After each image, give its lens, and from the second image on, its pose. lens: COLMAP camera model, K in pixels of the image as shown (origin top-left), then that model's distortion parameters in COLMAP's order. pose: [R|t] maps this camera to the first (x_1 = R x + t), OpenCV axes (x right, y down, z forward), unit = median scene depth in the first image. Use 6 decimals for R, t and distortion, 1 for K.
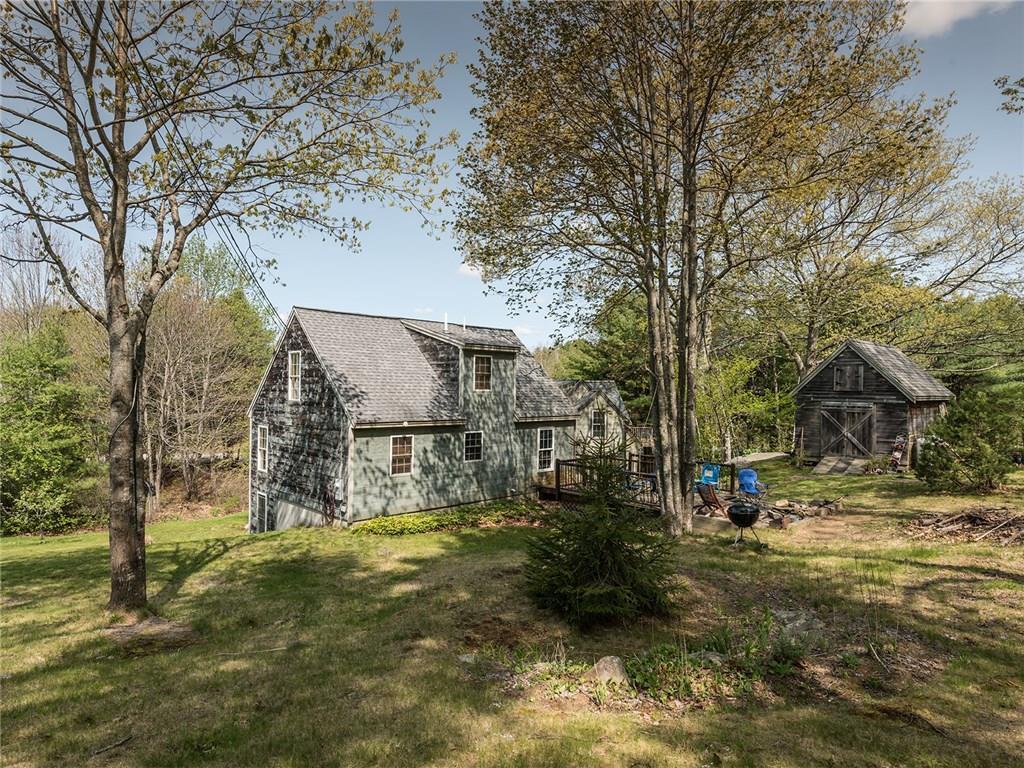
lens RADIAL K [[557.6, 0, 510.7], [0, 557.6, 401.0], [0, 0, 1]] dist [0.000280, 0.000314]
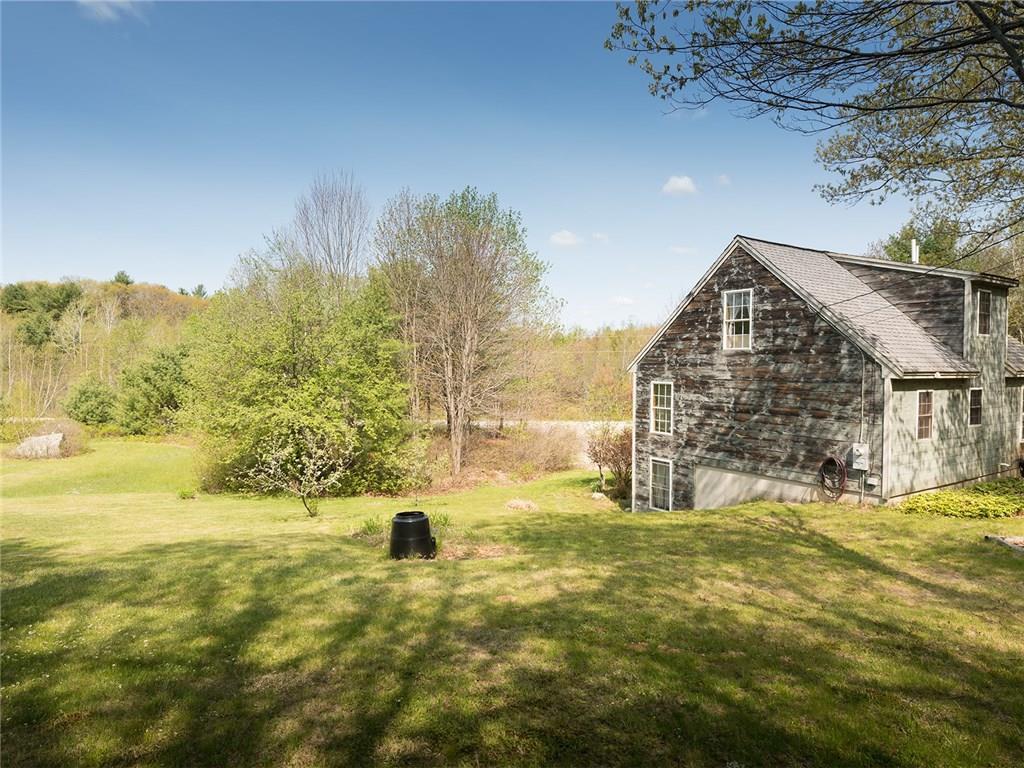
lens RADIAL K [[571.2, 0, 512.0], [0, 571.2, 384.0], [0, 0, 1]] dist [0.000495, 0.000380]
pose [[0.982095, 0.004711, -0.188327, -0.590706], [-0.001192, 0.999823, 0.018797, 0.037418], [0.188382, -0.018236, 0.981926, 0.100990]]
